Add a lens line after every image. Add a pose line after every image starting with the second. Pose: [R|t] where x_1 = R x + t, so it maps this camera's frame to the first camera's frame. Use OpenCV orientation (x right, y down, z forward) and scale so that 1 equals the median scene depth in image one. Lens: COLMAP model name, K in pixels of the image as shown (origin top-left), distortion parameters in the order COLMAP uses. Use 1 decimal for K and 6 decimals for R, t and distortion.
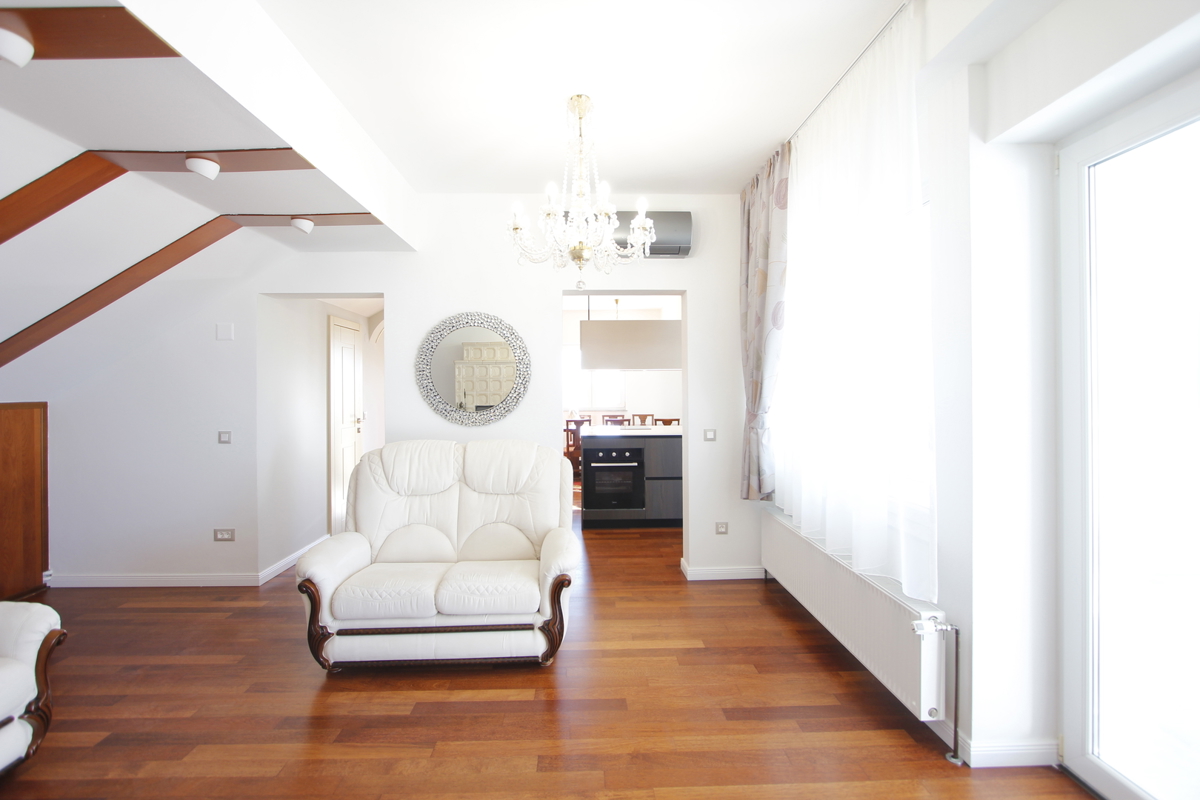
lens RADIAL K [[553.9, 0, 582.2], [0, 553.9, 389.7], [0, 0, 1]] dist [-0.010605, 0.001622]
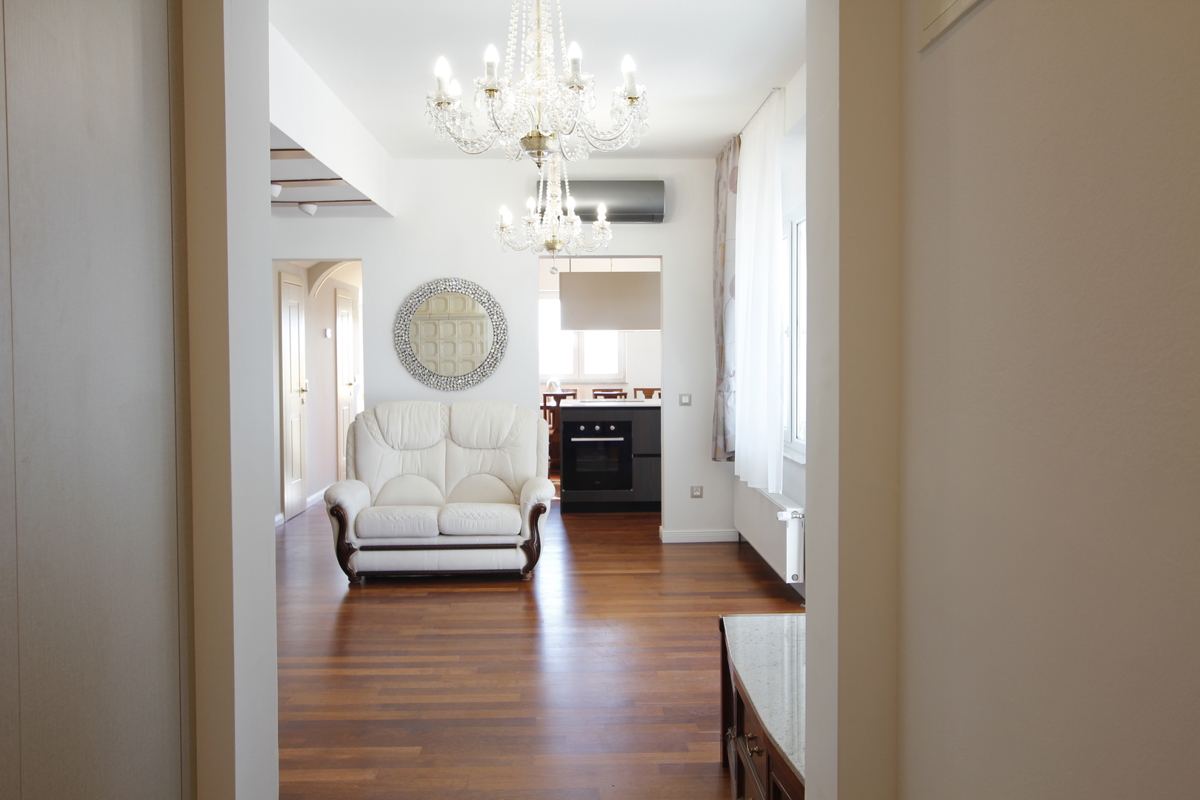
lens RADIAL K [[1061.5, 0, 576.0], [0, 1061.5, 399.4], [0, 0, 1]] dist [0.001037, -0.000236]
pose [[1.000000, 0.000273, 0.000601, 0.036548], [-0.000299, 0.999076, 0.042971, -0.001836], [-0.000589, -0.042971, 0.999076, -1.116734]]
